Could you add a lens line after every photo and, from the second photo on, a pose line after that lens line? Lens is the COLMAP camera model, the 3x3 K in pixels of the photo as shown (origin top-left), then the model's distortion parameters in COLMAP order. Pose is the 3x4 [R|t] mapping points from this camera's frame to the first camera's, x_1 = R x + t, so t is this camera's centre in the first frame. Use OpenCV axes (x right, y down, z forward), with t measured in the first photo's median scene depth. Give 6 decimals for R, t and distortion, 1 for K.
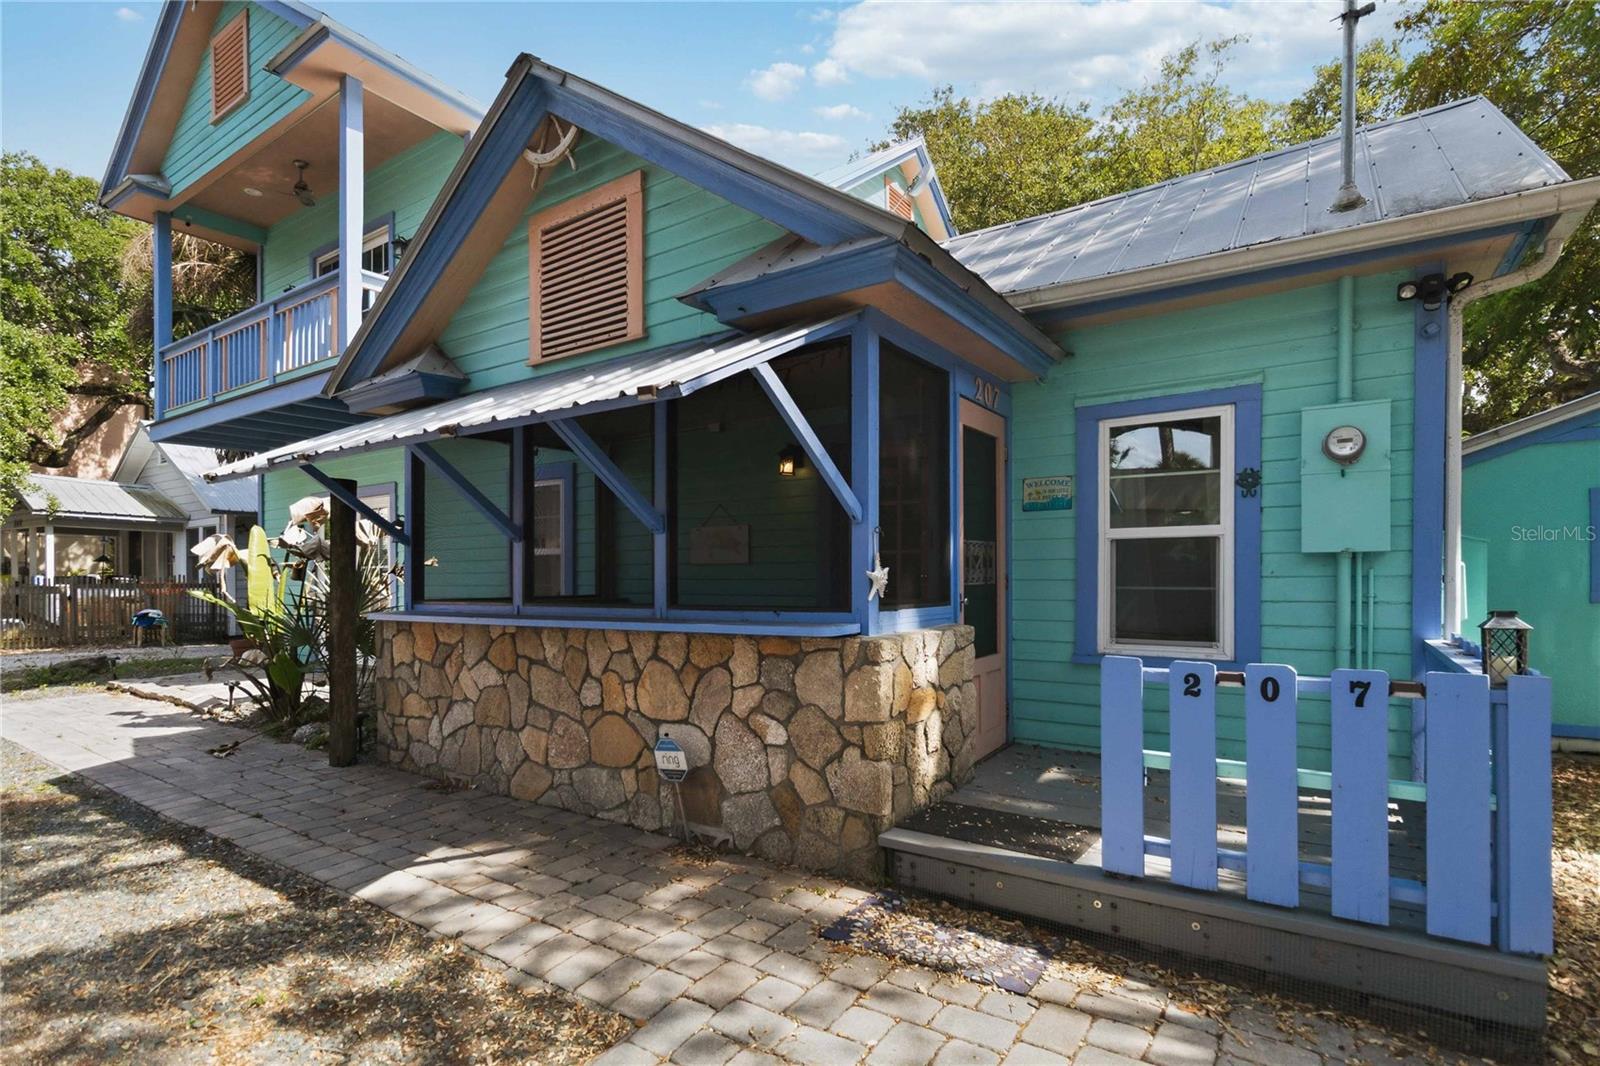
lens RADIAL K [[764.5, 0, 802.6], [0, 764.5, 583.1], [0, 0, 1]] dist [0.005307, 0.001202]
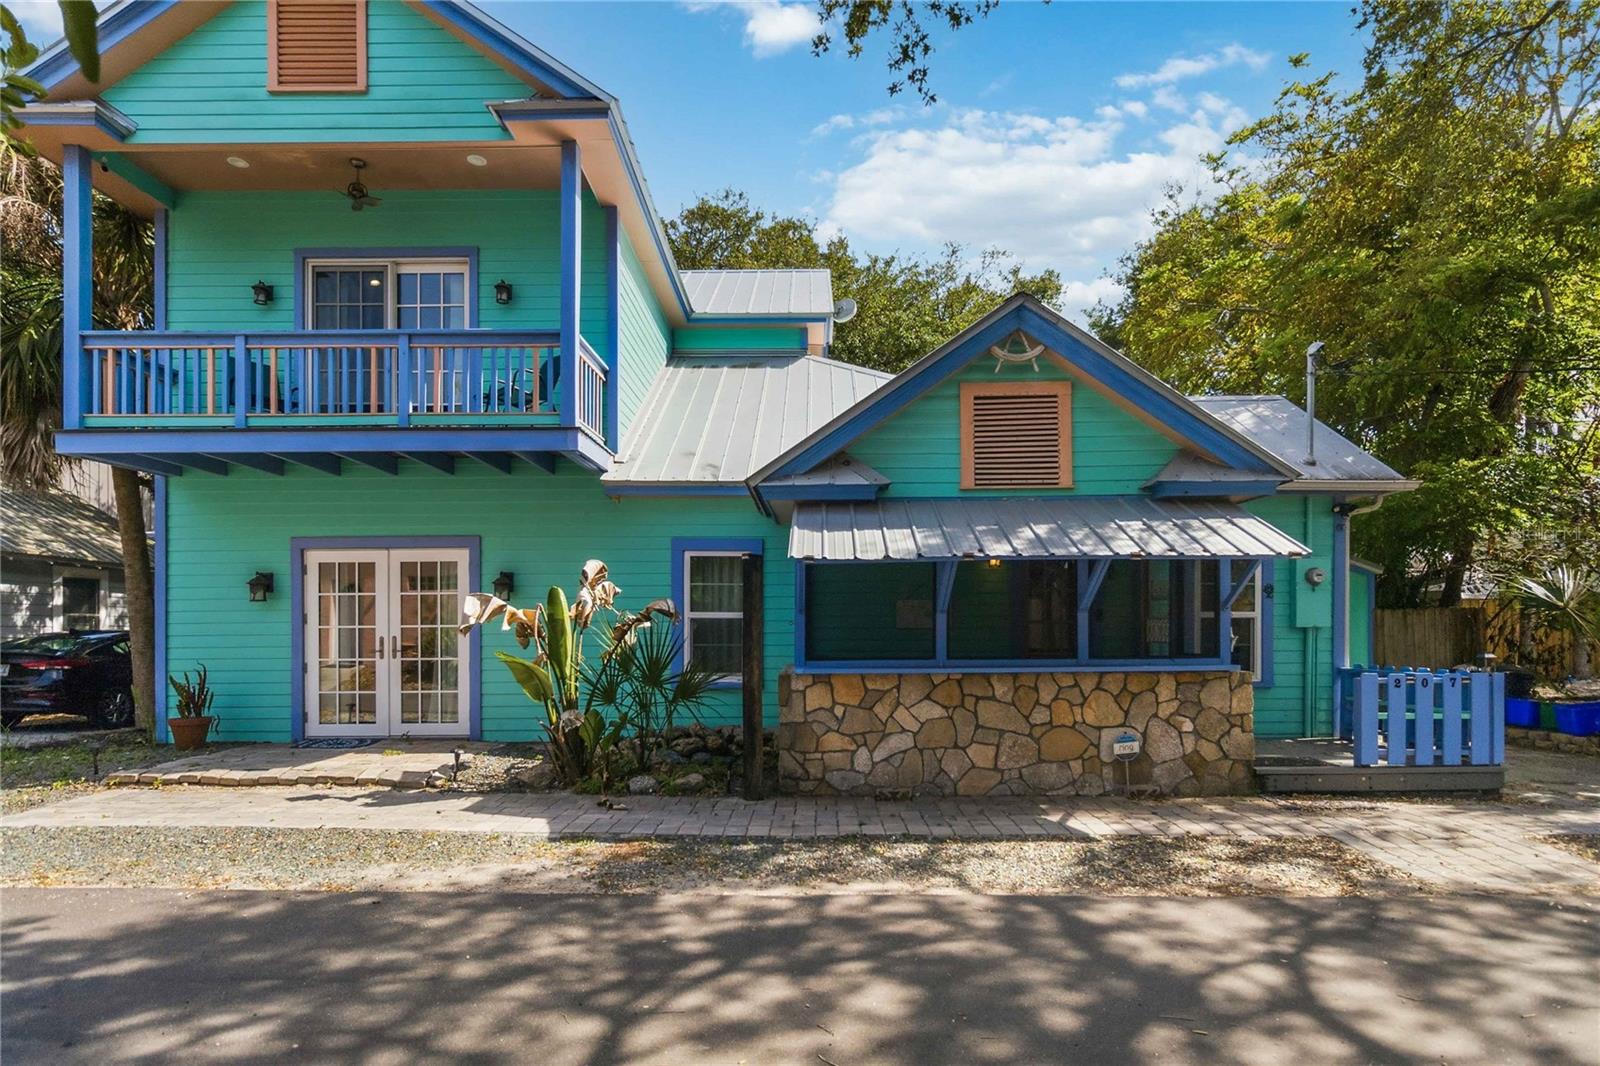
lens RADIAL K [[764.5, 0, 860.3], [0, 764.5, 640.7], [0, 0, 1]] dist [0.005307, 0.001202]
pose [[0.839162, -0.001154, 0.543881, -1.465801], [0.003064, 0.999992, -0.002605, -0.001934], [-0.543873, 0.003852, 0.839159, -0.088892]]
